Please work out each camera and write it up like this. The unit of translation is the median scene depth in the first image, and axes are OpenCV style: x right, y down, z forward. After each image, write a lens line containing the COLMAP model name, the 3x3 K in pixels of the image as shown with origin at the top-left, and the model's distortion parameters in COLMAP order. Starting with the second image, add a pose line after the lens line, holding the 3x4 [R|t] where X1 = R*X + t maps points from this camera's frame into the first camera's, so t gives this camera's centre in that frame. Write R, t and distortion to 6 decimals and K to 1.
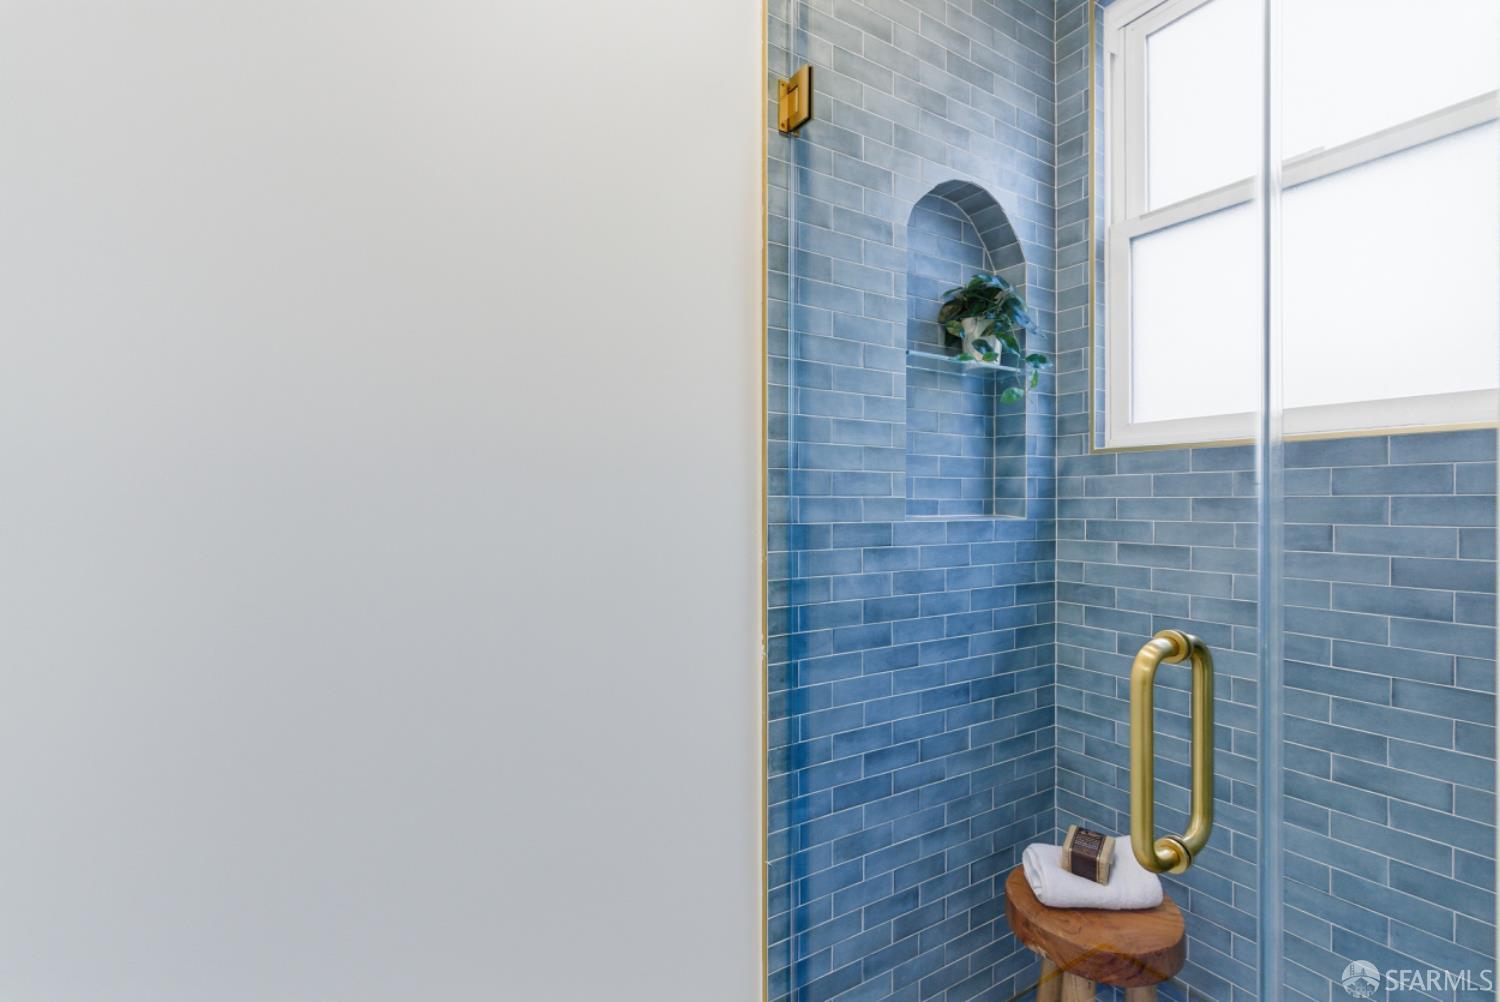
lens RADIAL K [[690.1, 0, 753.8], [0, 690.1, 500.9], [0, 0, 1]] dist [0.003703, -0.002660]
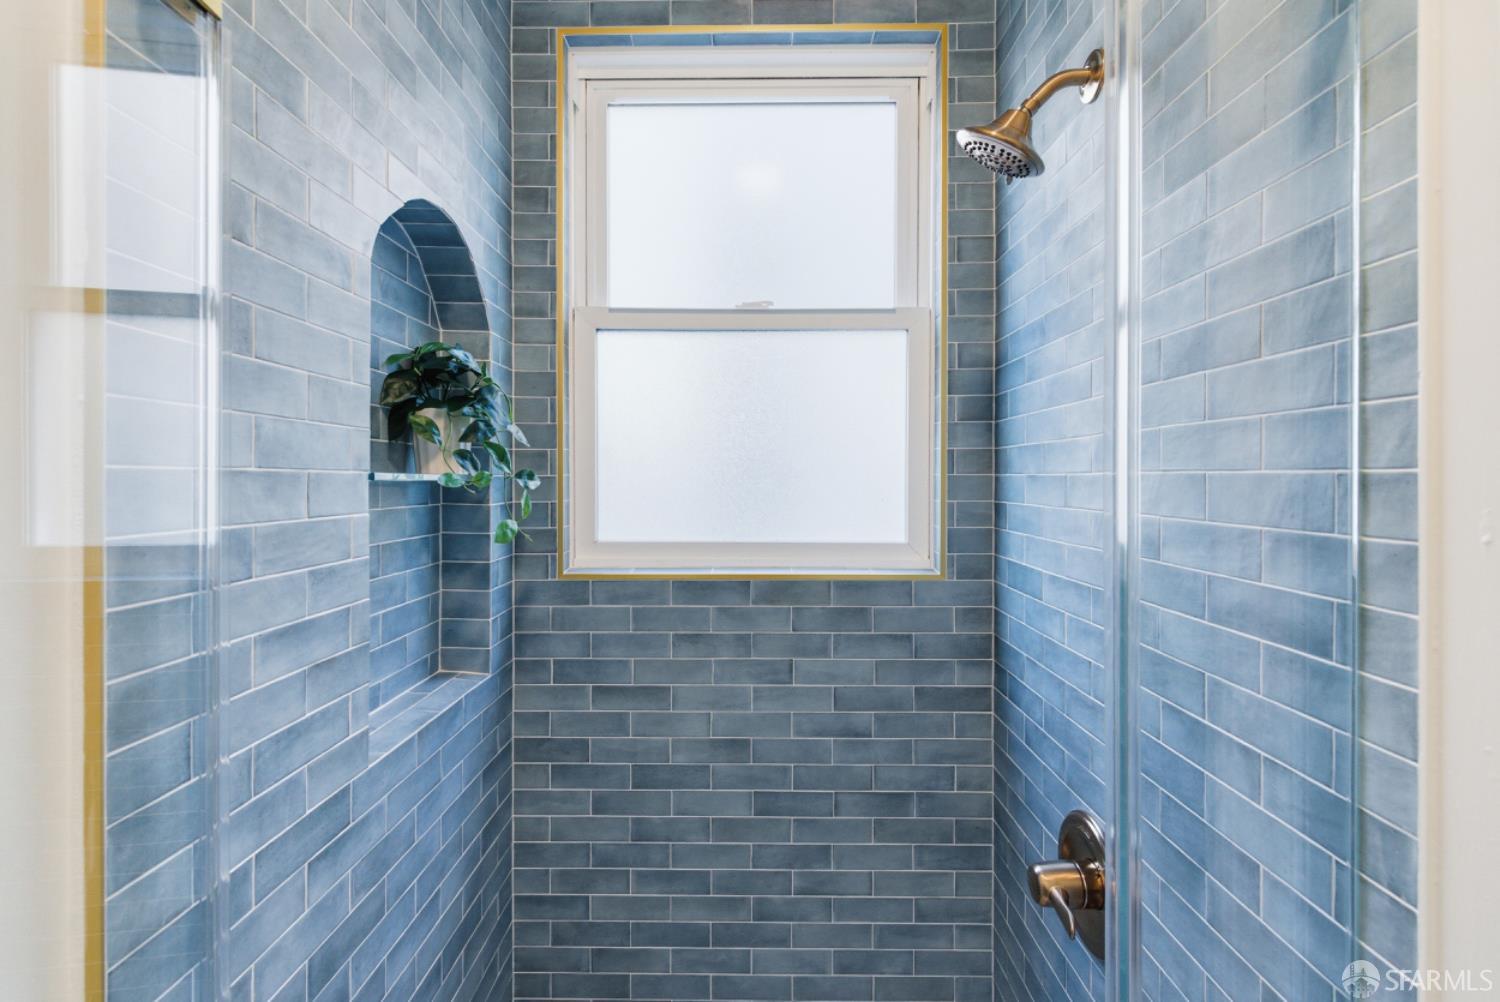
lens RADIAL K [[690.1, 0, 748.1], [0, 690.1, 478.6], [0, 0, 1]] dist [0.003703, -0.002660]
pose [[0.534125, 0.001413, 0.845404, -0.096912], [-0.007591, 0.999966, 0.003124, -0.204473], [-0.845371, -0.008086, 0.534118, 0.388659]]
